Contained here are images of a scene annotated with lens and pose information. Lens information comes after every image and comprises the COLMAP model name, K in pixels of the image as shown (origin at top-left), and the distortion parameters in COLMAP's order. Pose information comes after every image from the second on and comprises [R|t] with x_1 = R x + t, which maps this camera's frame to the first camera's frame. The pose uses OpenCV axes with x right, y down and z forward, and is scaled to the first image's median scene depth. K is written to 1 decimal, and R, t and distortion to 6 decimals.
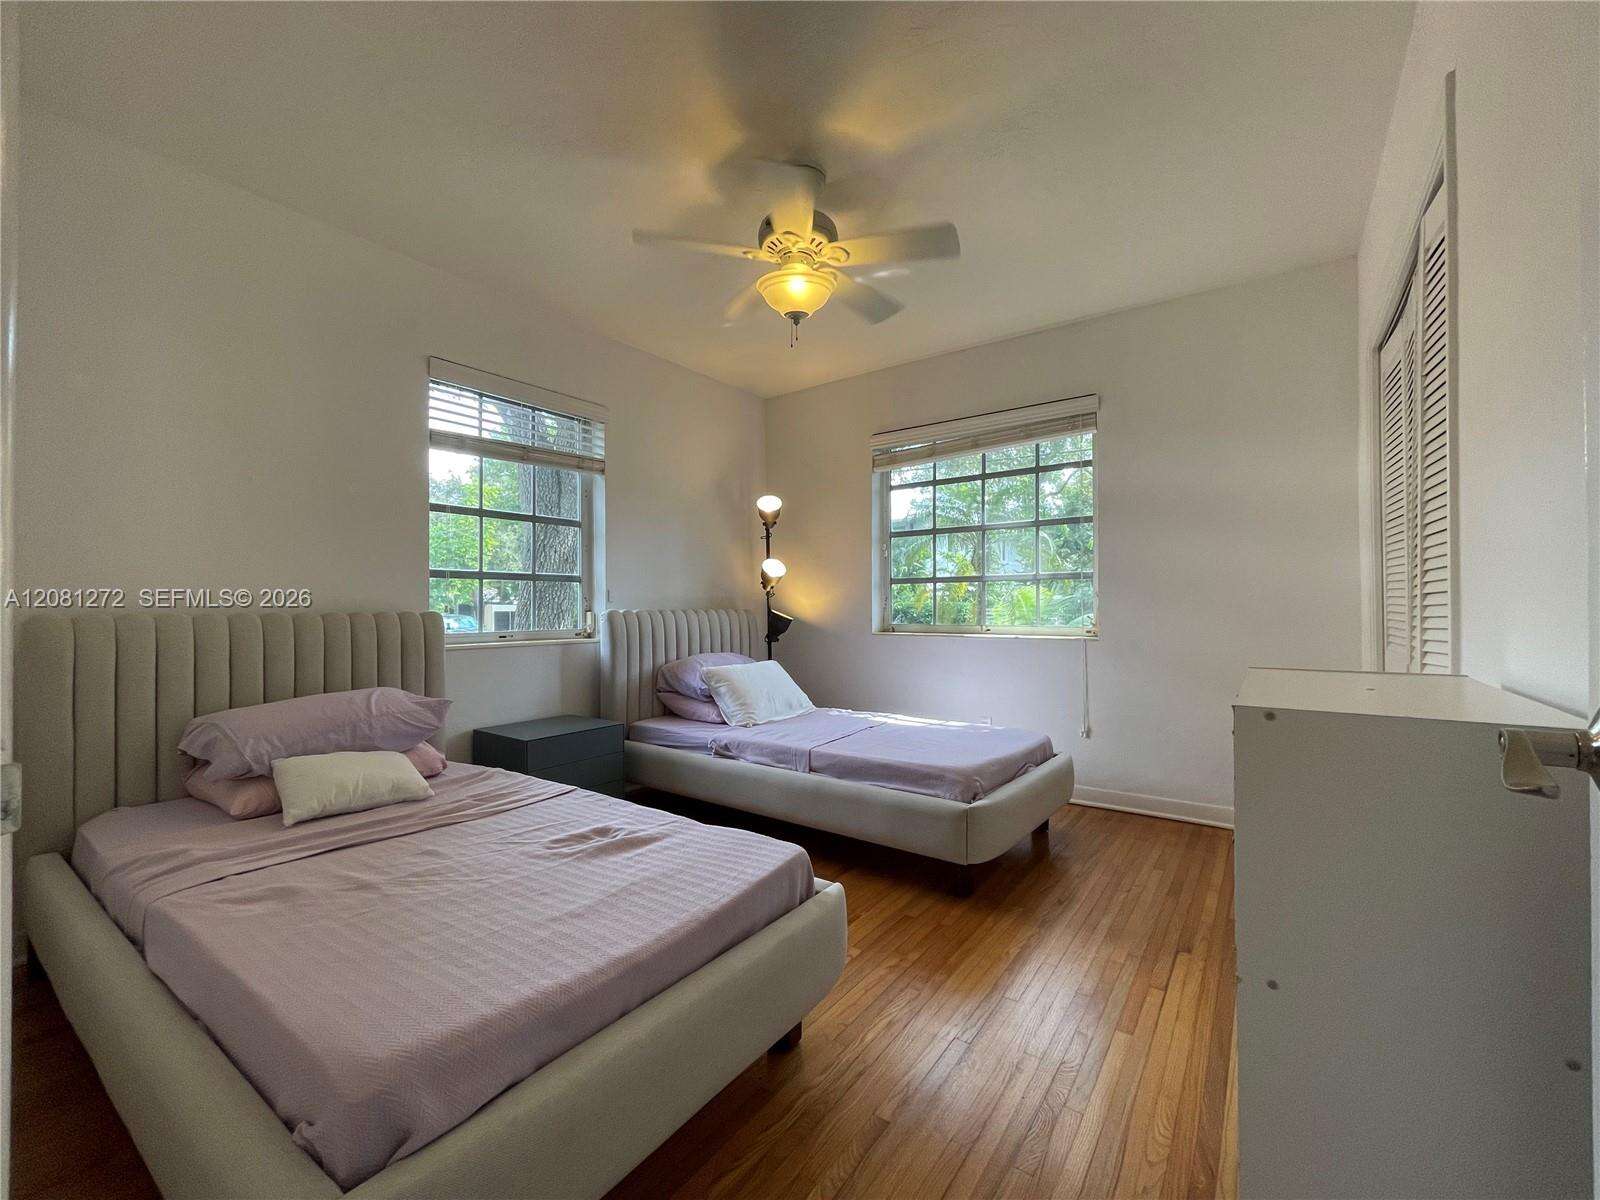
lens RADIAL K [[644.0, 0, 809.0], [0, 644.0, 602.8], [0, 0, 1]] dist [-0.000248, -0.000215]
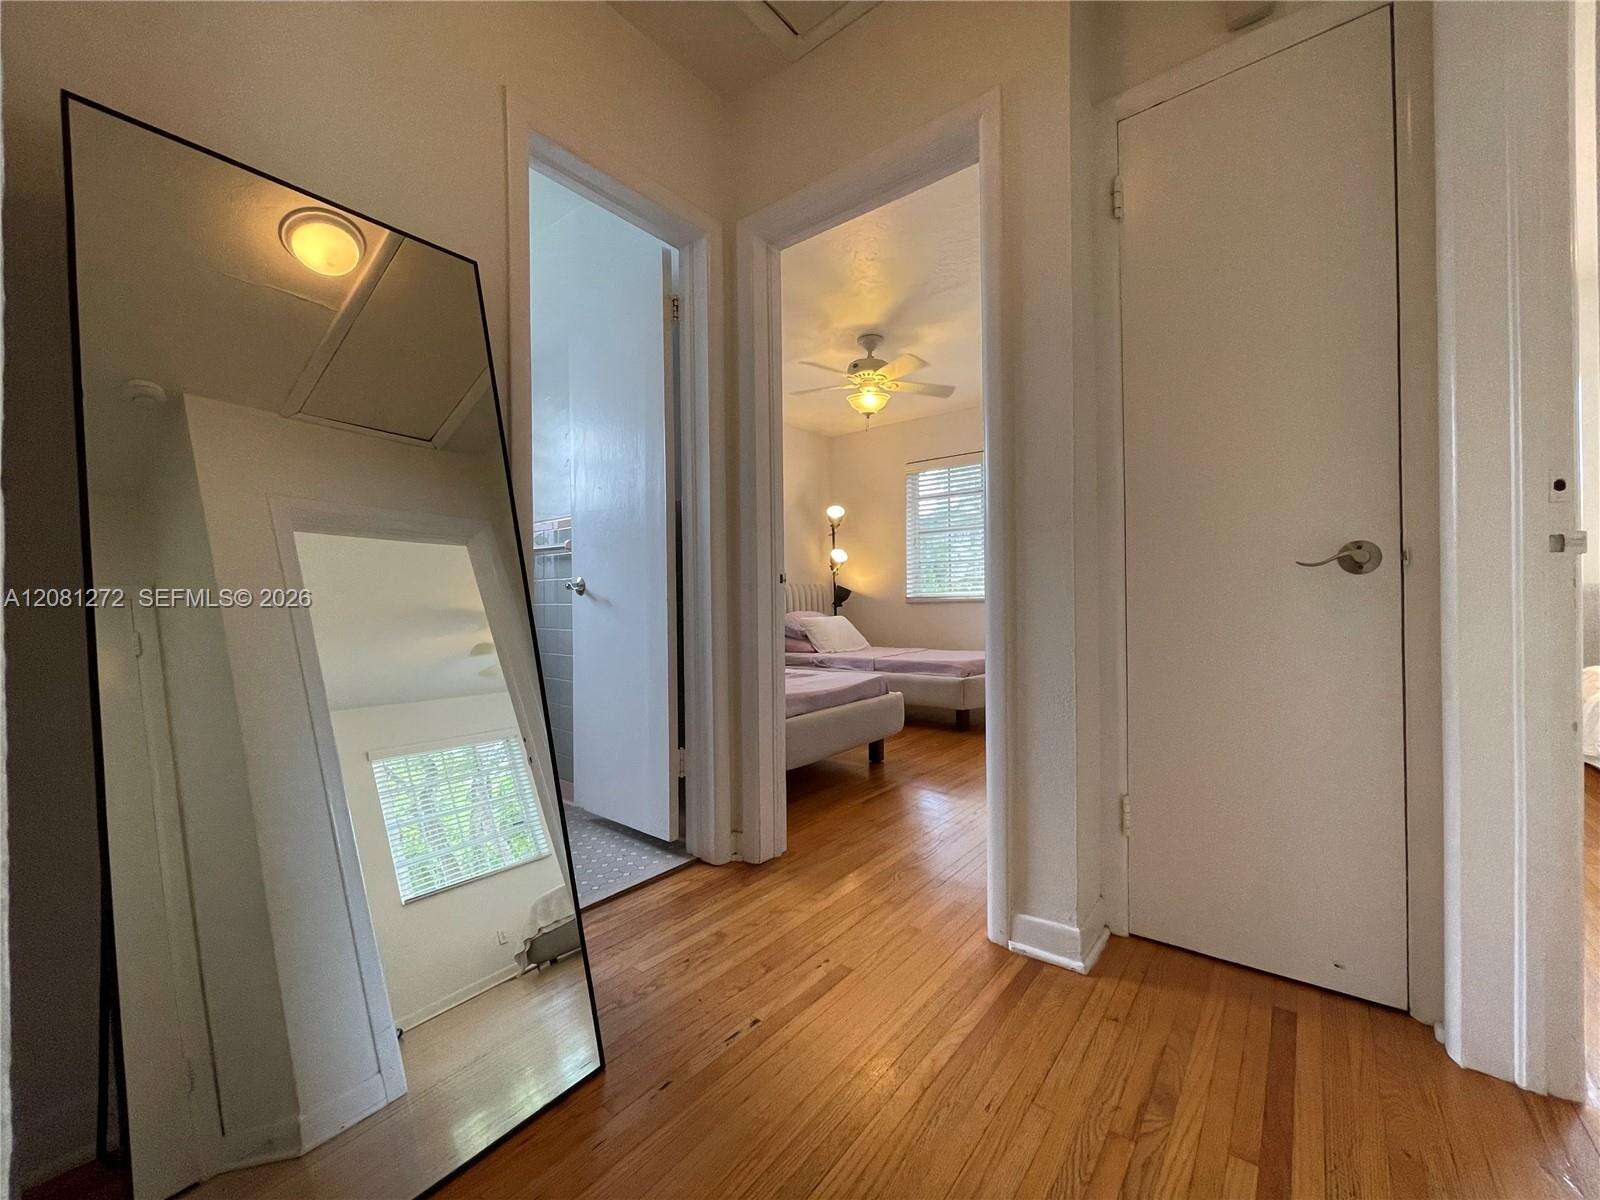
lens RADIAL K [[644.0, 0, 789.0], [0, 644.0, 596.6], [0, 0, 1]] dist [-0.000248, -0.000215]
pose [[0.998072, -0.000633, -0.062068, -0.076467], [0.000883, 0.999992, 0.003988, 0.033088], [0.062065, -0.004035, 0.998064, -0.476274]]
